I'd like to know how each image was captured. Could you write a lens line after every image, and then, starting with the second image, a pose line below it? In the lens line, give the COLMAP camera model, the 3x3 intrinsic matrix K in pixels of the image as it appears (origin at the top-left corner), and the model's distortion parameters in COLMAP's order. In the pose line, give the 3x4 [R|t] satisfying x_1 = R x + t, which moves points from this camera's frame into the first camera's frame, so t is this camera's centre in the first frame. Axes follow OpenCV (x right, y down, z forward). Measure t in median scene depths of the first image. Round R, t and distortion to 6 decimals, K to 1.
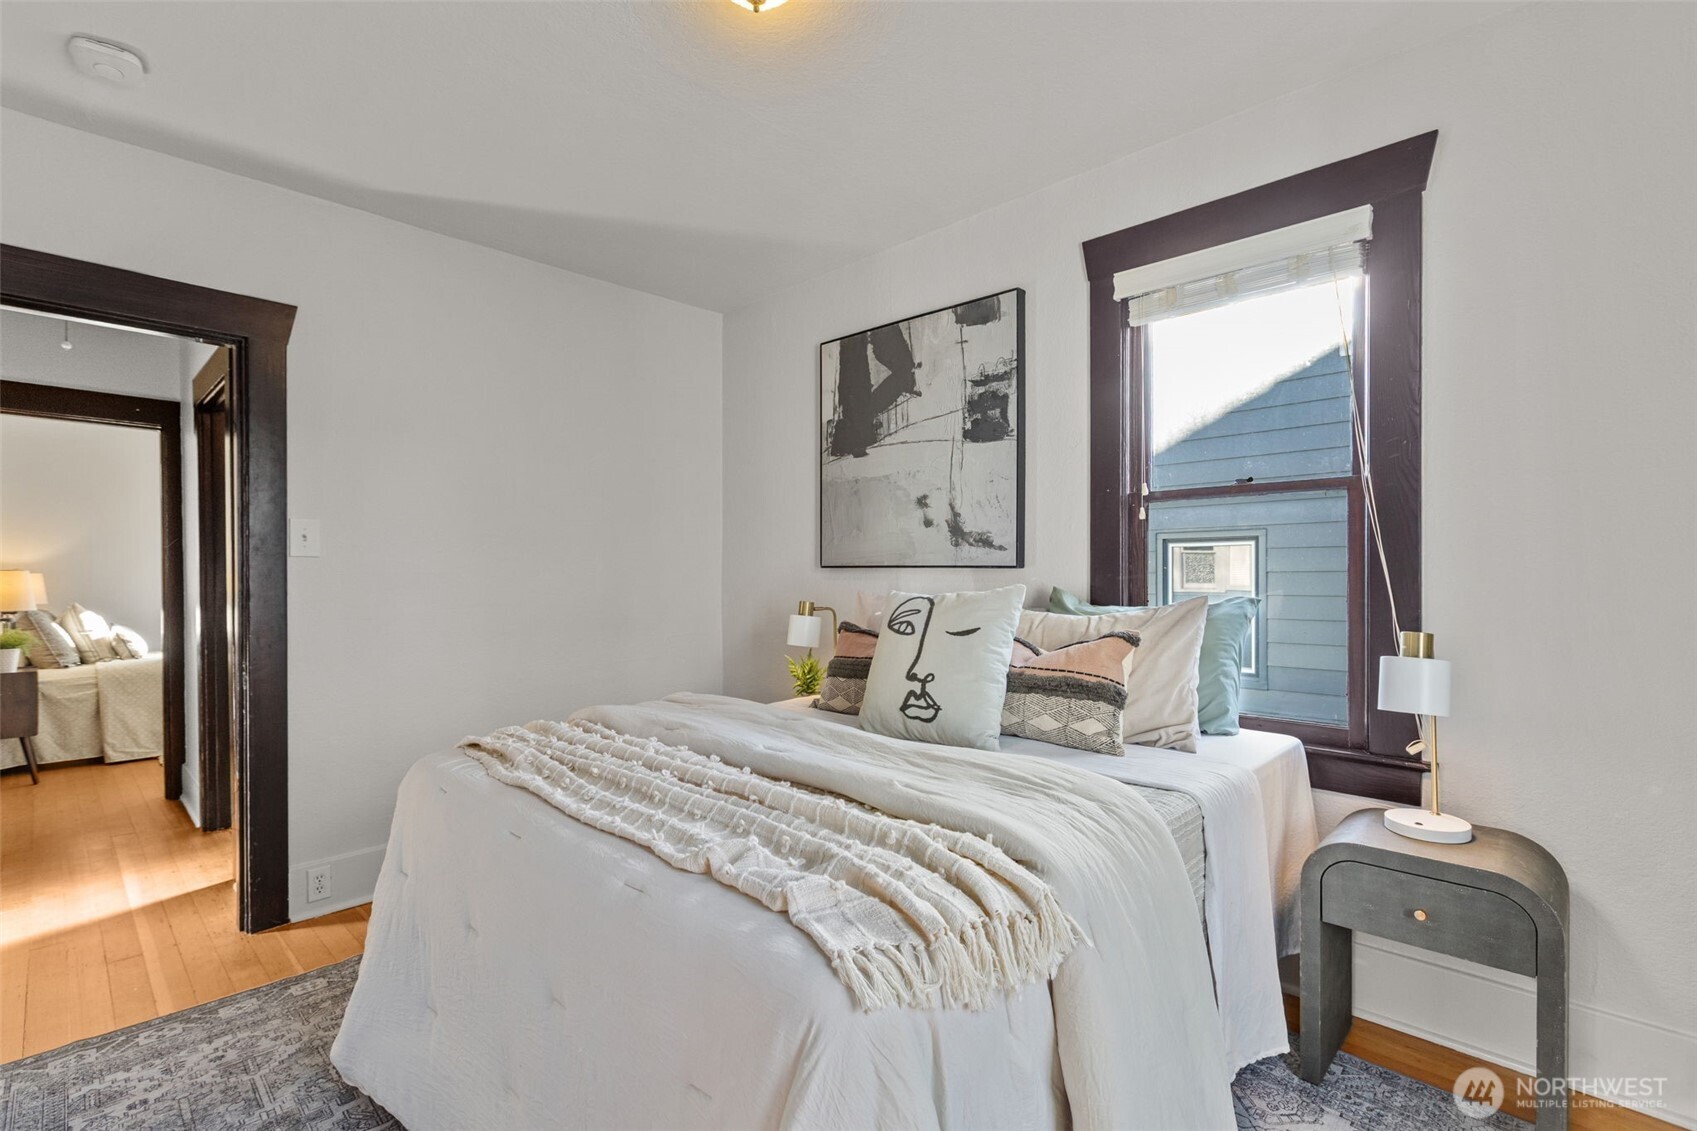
lens RADIAL K [[769.7, 0, 840.7], [0, 769.7, 574.3], [0, 0, 1]] dist [0.001473, 0.000078]
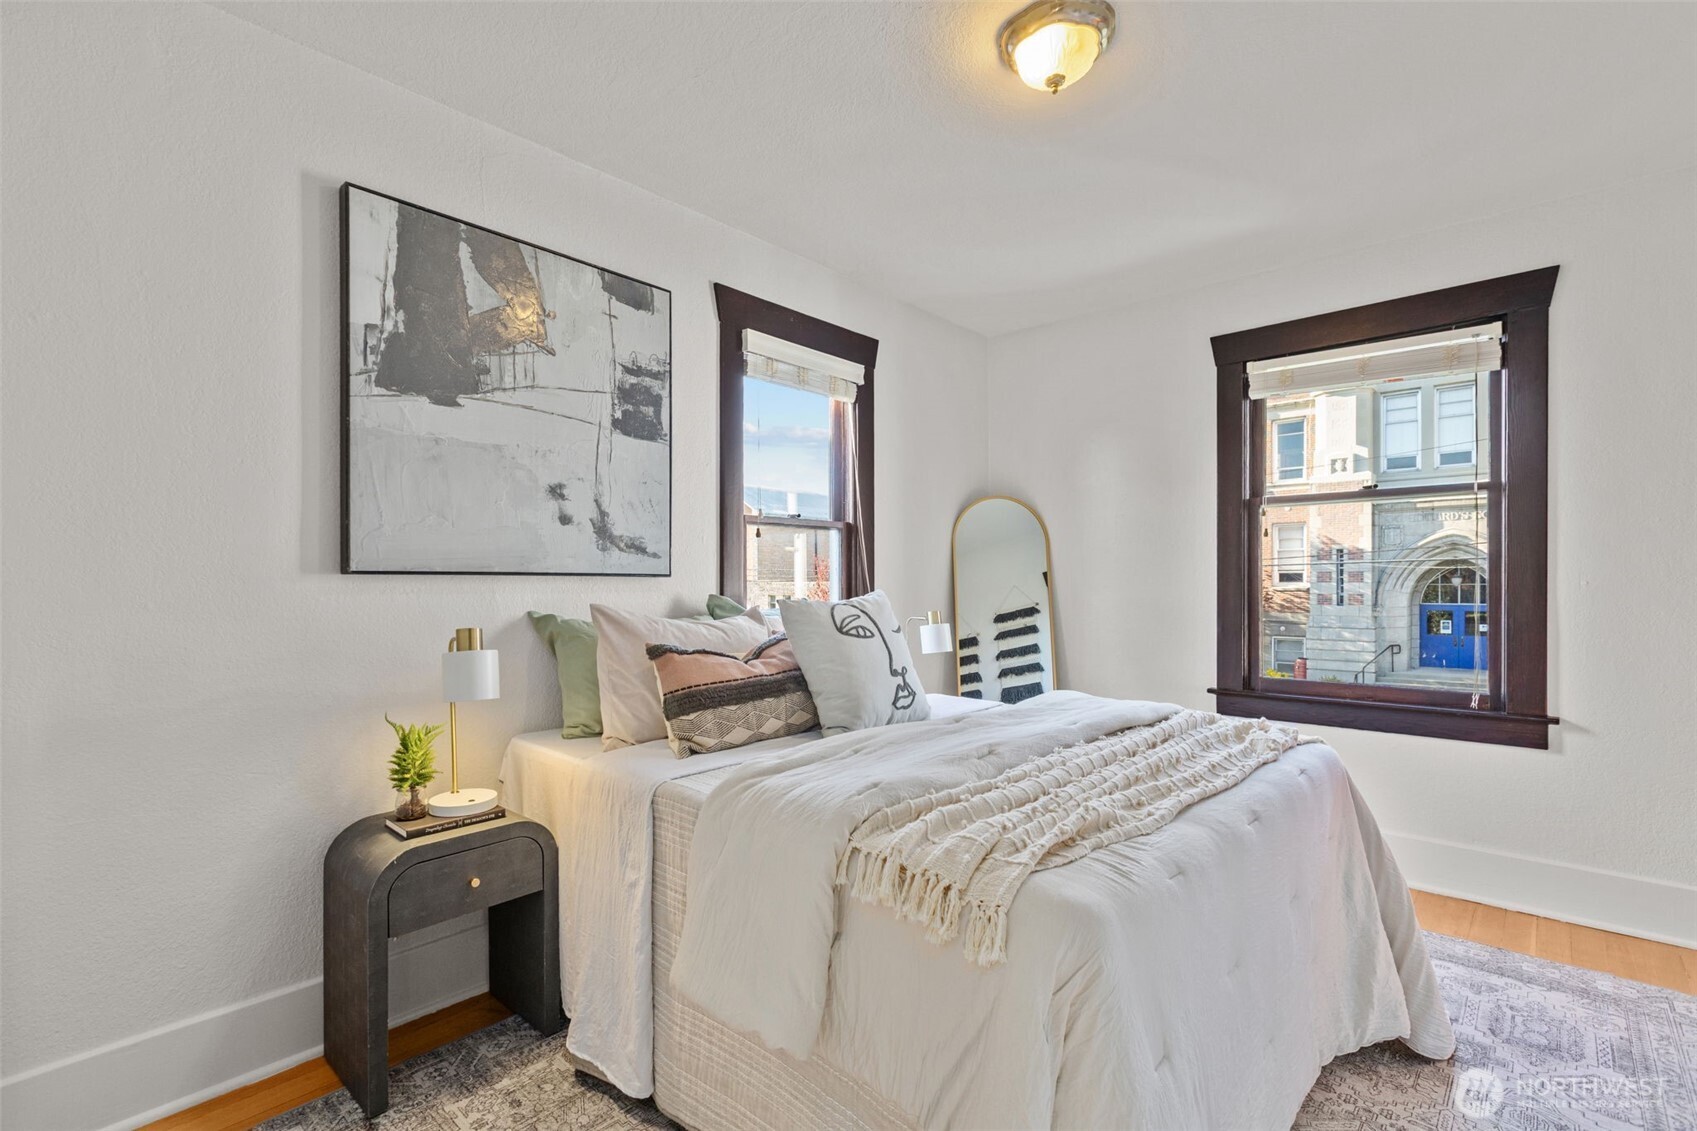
lens RADIAL K [[769.7, 0, 840.7], [0, 769.7, 574.3], [0, 0, 1]] dist [0.001473, 0.000078]
pose [[-0.010980, 0.016911, 0.999797, -0.706988], [0.011519, 0.999793, -0.016785, 0.006484], [-0.999873, 0.011333, -0.011172, 0.756132]]
